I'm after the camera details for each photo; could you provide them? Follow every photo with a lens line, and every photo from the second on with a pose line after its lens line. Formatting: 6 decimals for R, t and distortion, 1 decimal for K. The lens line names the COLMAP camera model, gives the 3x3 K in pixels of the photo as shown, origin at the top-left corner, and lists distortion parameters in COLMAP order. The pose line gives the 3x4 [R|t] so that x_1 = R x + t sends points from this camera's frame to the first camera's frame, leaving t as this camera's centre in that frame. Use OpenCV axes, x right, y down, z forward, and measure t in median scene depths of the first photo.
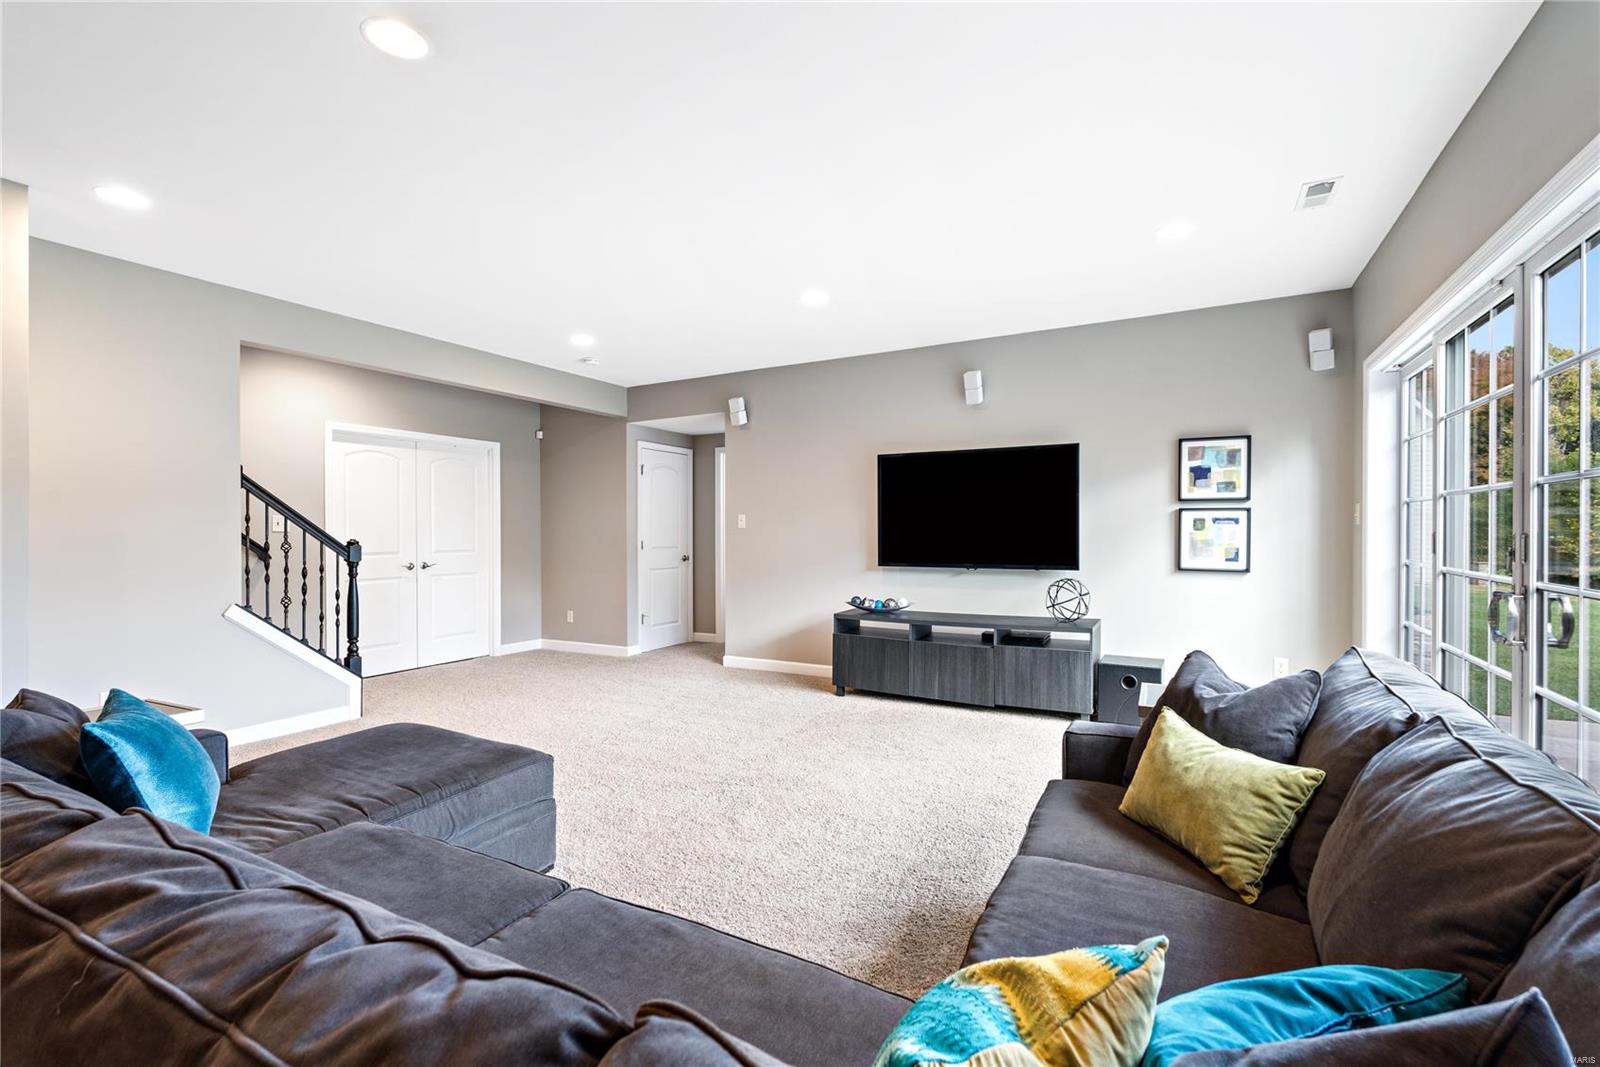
lens RADIAL K [[701.3, 0, 801.5], [0, 701.3, 534.6], [0, 0, 1]] dist [-0.006598, 0.000314]
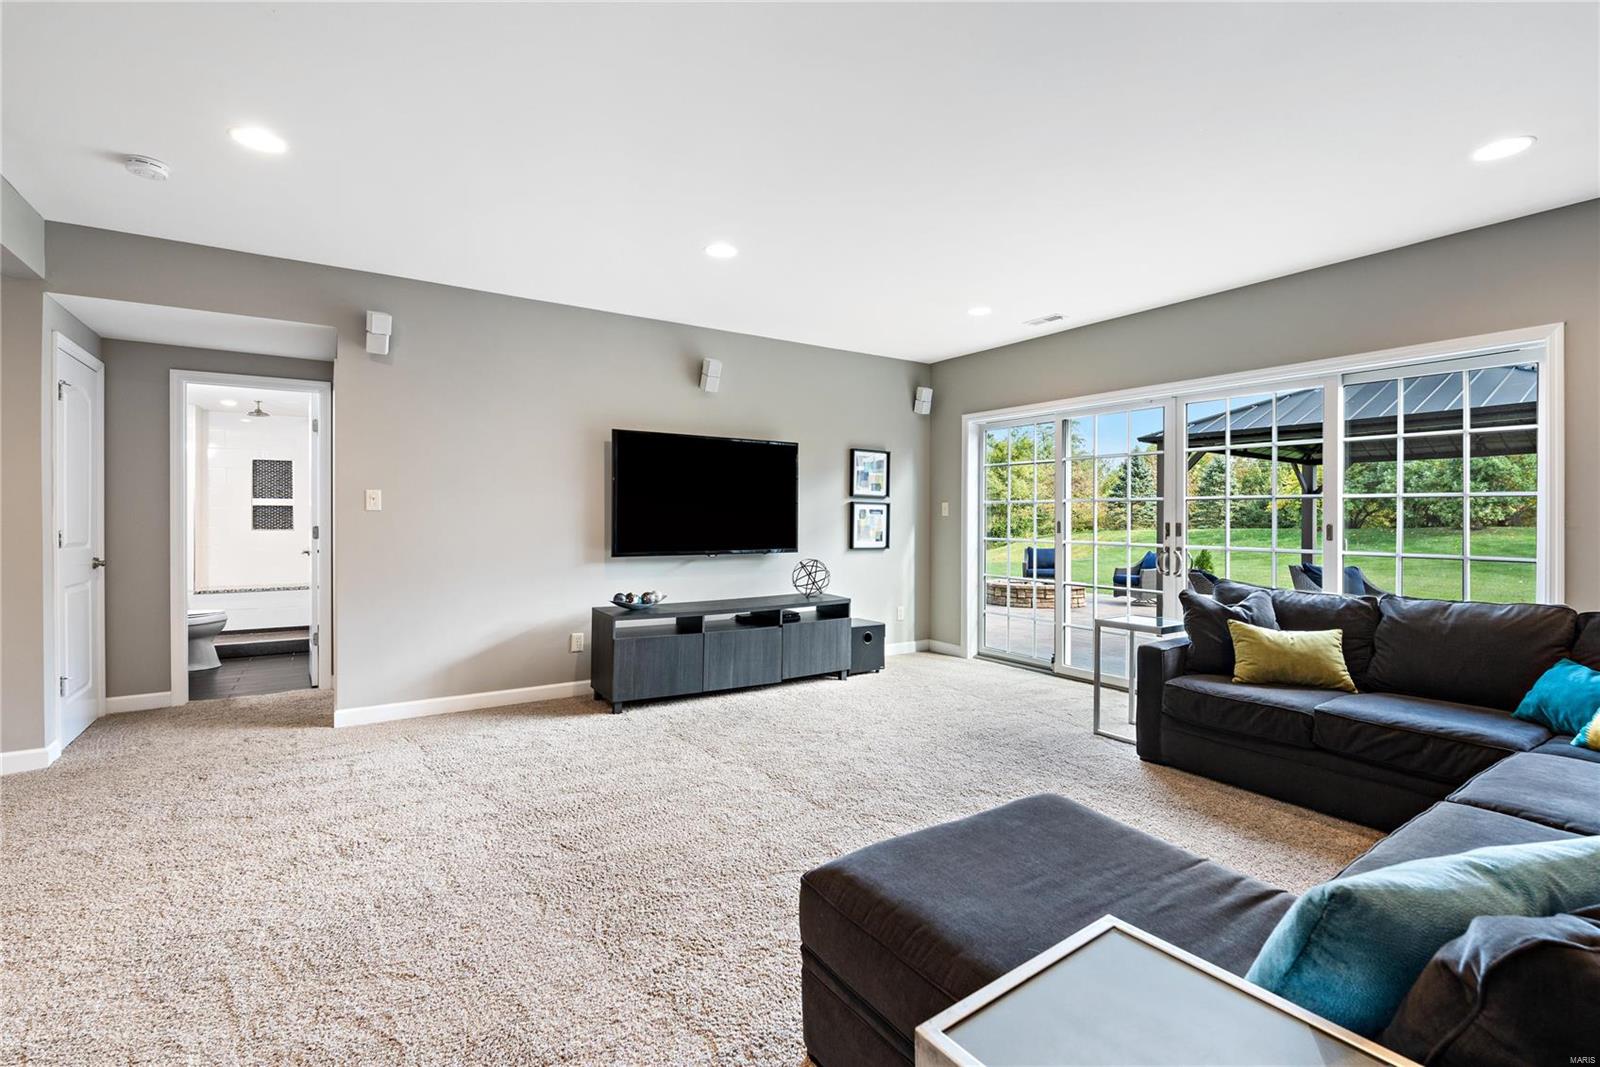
lens RADIAL K [[701.3, 0, 801.1], [0, 701.3, 520.0], [0, 0, 1]] dist [-0.006598, 0.000314]
pose [[0.471545, 0.002999, 0.881837, -0.655411], [-0.004518, 0.999989, -0.000986, -0.001419], [-0.881831, -0.003519, 0.471553, 0.464104]]
